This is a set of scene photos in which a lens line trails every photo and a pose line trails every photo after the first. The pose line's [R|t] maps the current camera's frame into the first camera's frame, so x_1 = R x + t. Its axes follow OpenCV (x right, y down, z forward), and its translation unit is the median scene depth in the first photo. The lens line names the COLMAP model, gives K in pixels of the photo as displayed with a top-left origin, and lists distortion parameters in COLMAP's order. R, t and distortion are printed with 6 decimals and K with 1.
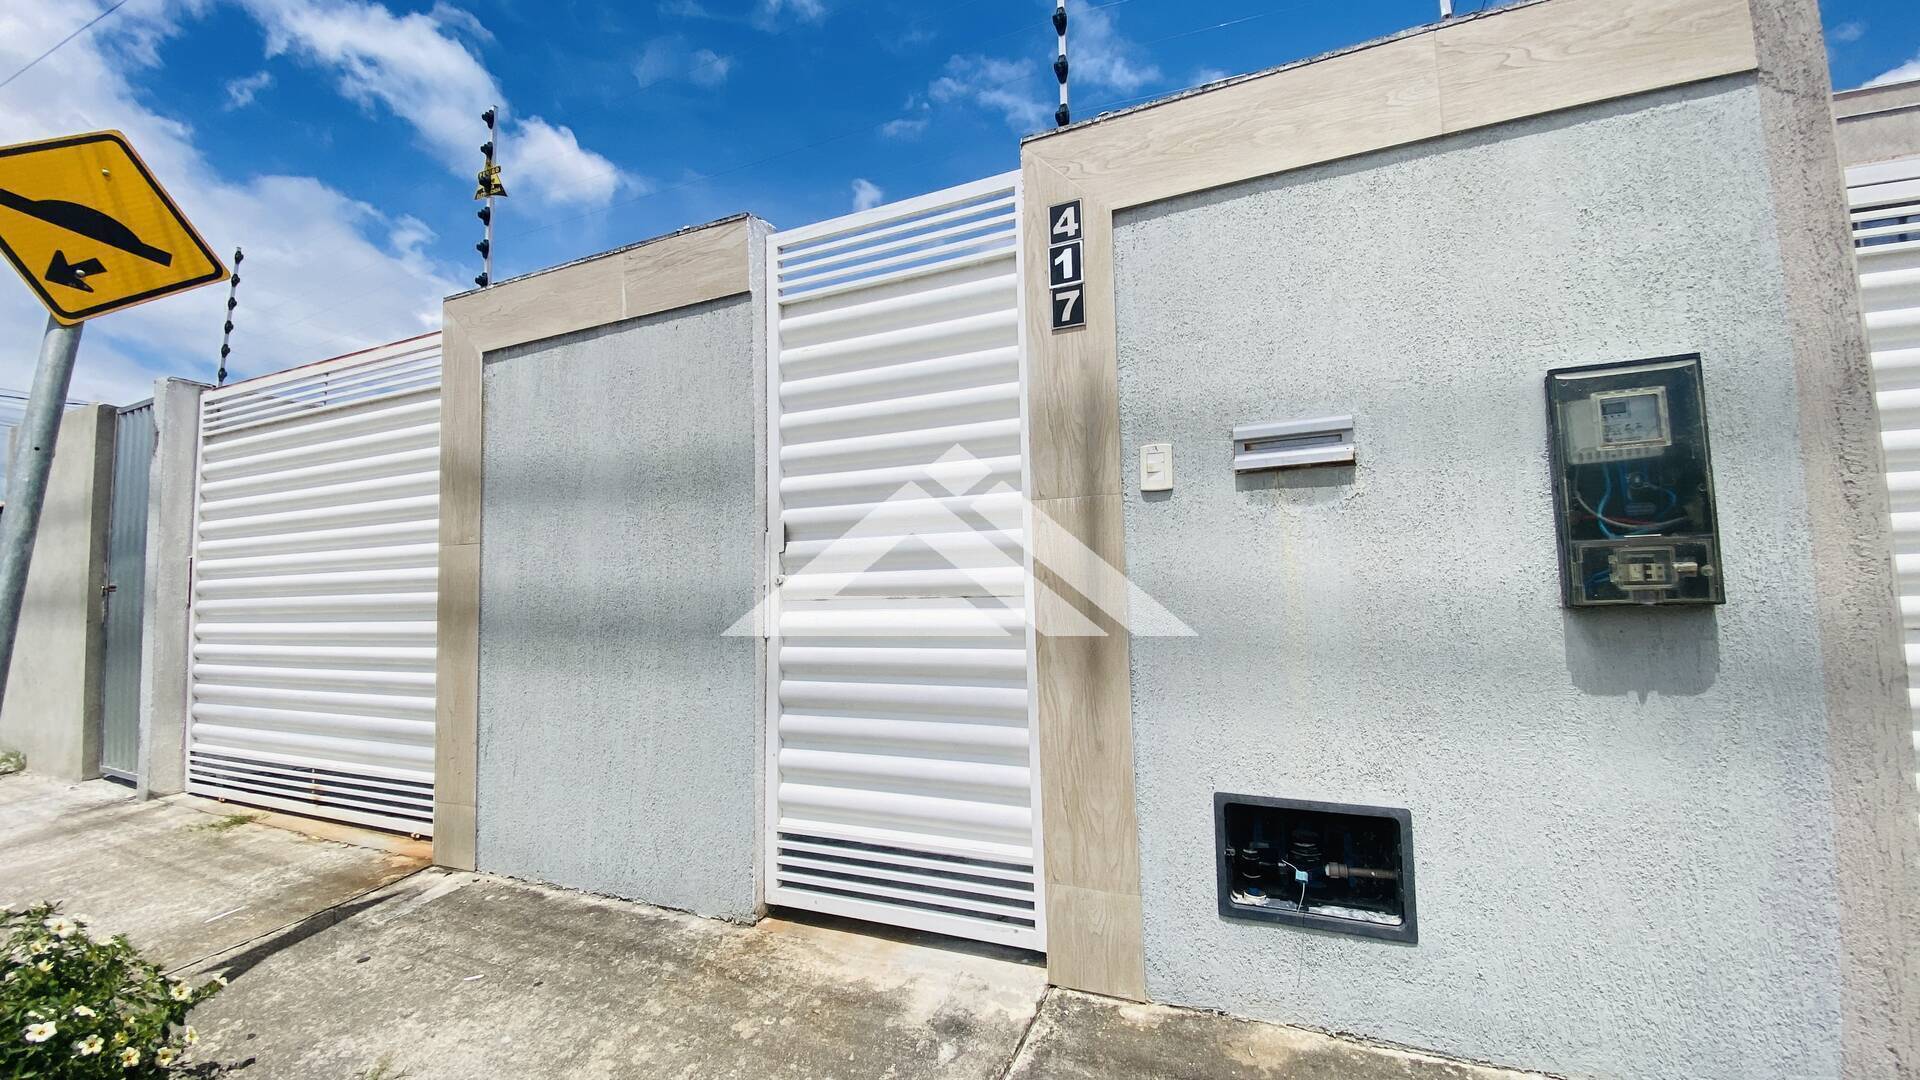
lens RADIAL K [[778.0, 0, 971.4], [0, 778.0, 524.9], [0, 0, 1]] dist [0.009220, -0.015654]
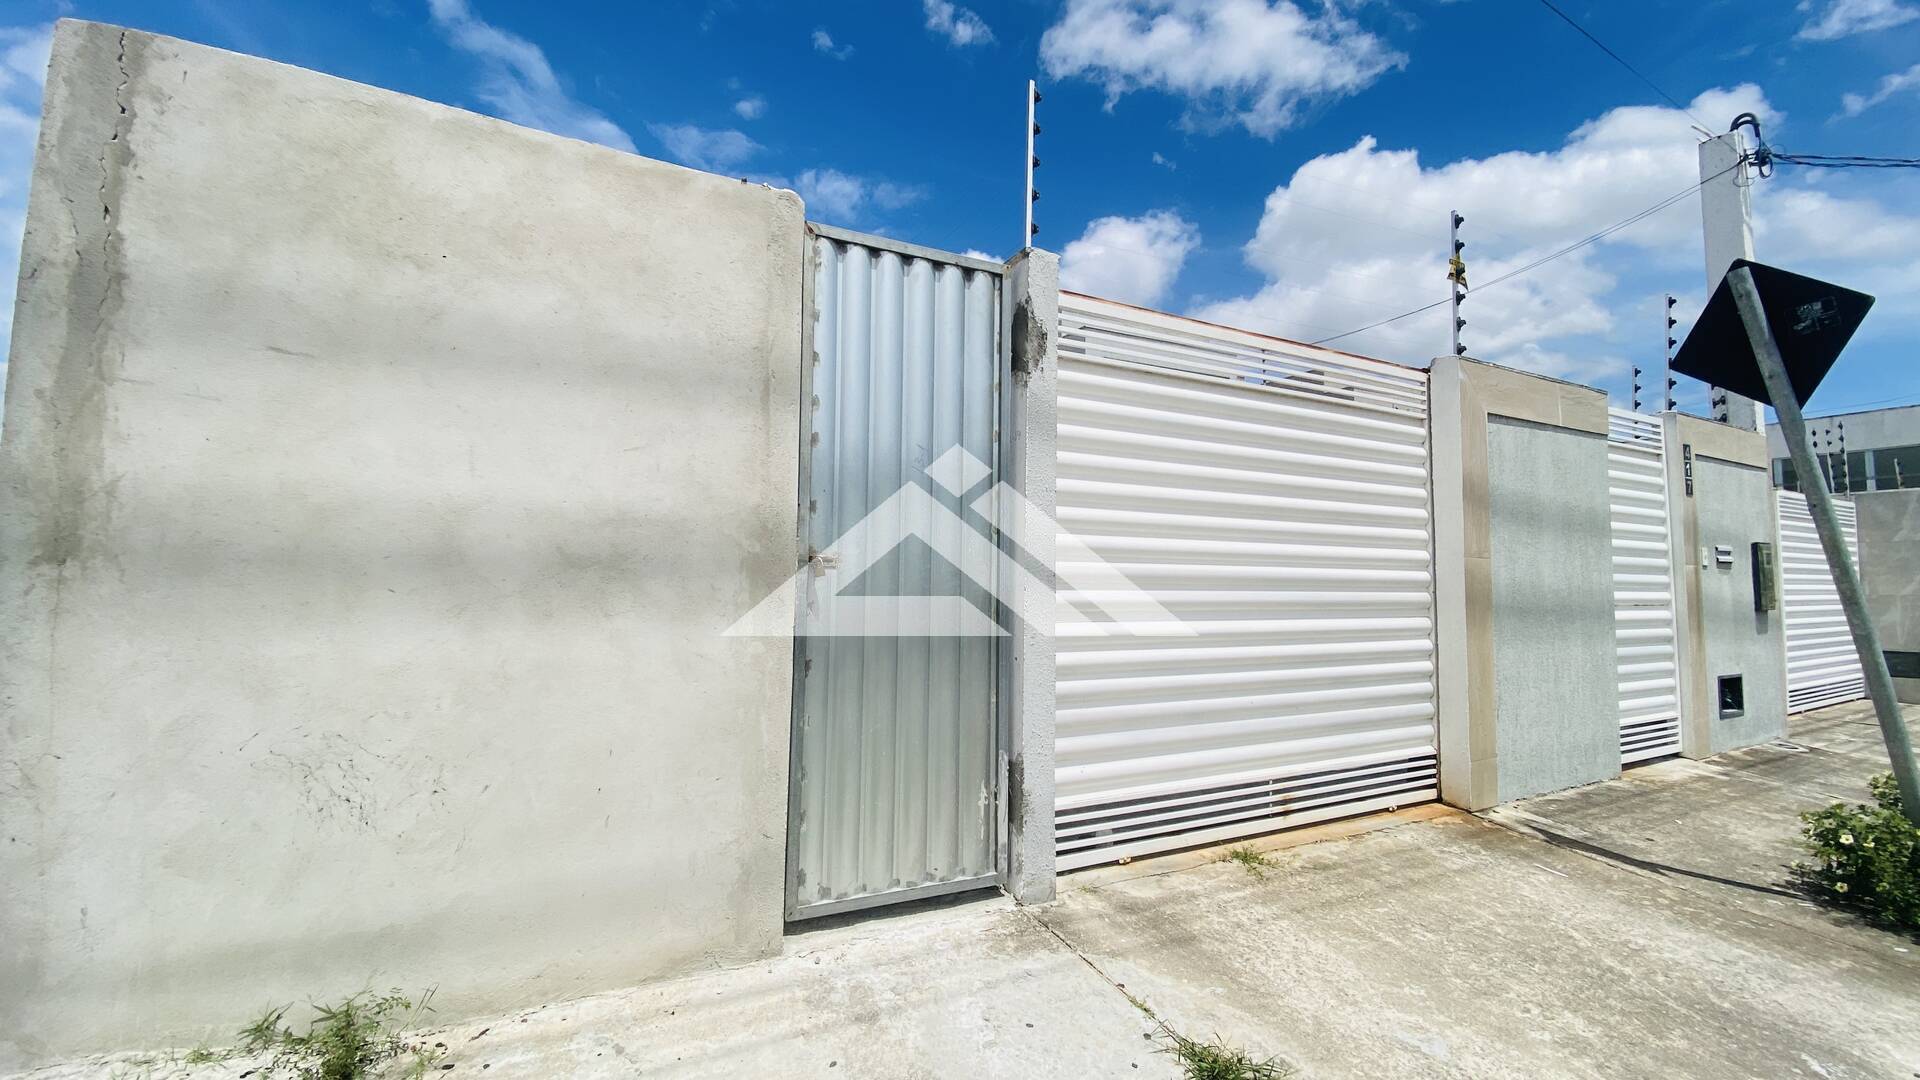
lens RADIAL K [[778.0, 0, 953.2], [0, 778.0, 534.6], [0, 0, 1]] dist [0.009220, -0.015654]
pose [[0.619536, 0.083933, 0.780468, -2.171043], [-0.086518, 0.995511, -0.038381, 0.110760], [-0.780186, -0.043746, 0.624017, 0.868256]]
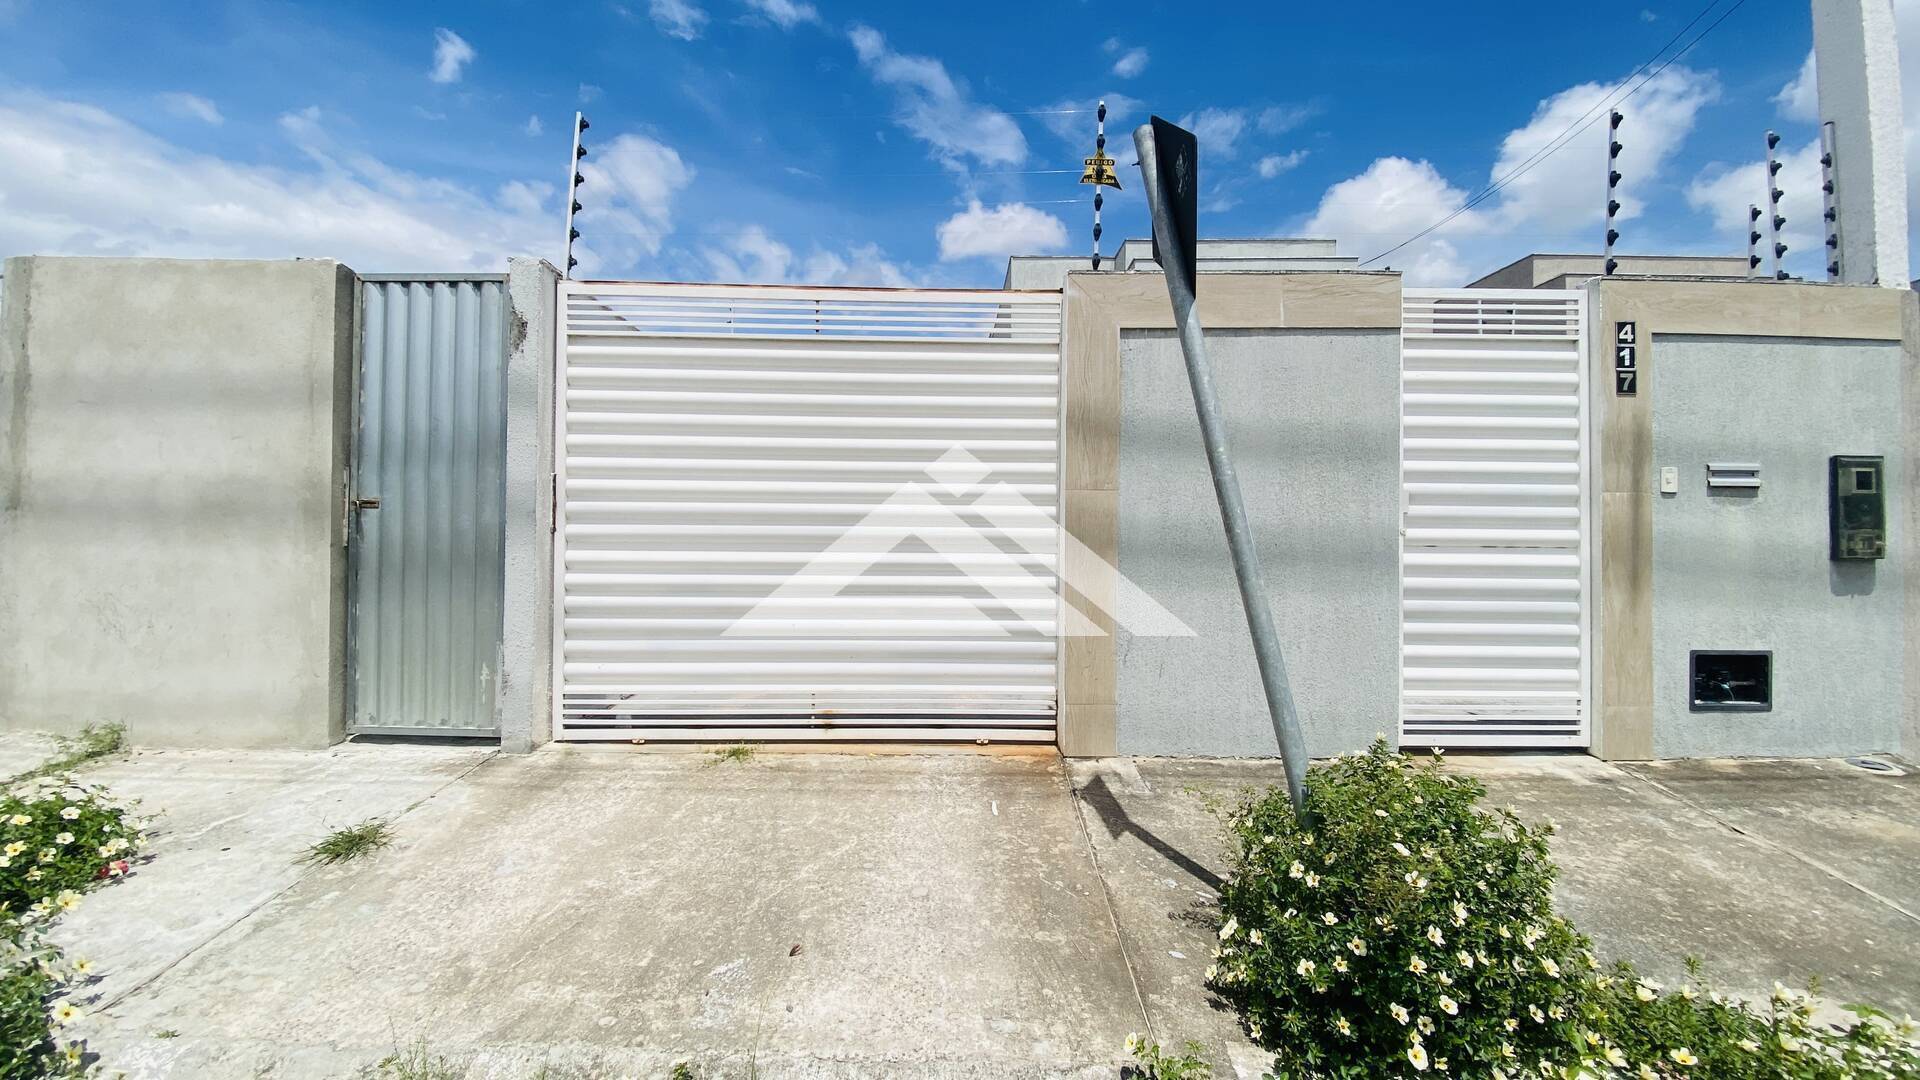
lens RADIAL K [[778.0, 0, 977.0], [0, 778.0, 531.1], [0, 0, 1]] dist [0.009220, -0.015654]
pose [[0.904504, 0.043166, 0.424275, -1.303191], [-0.066588, 0.996957, 0.040525, 0.053049], [-0.421234, -0.064906, 0.904626, 0.009227]]
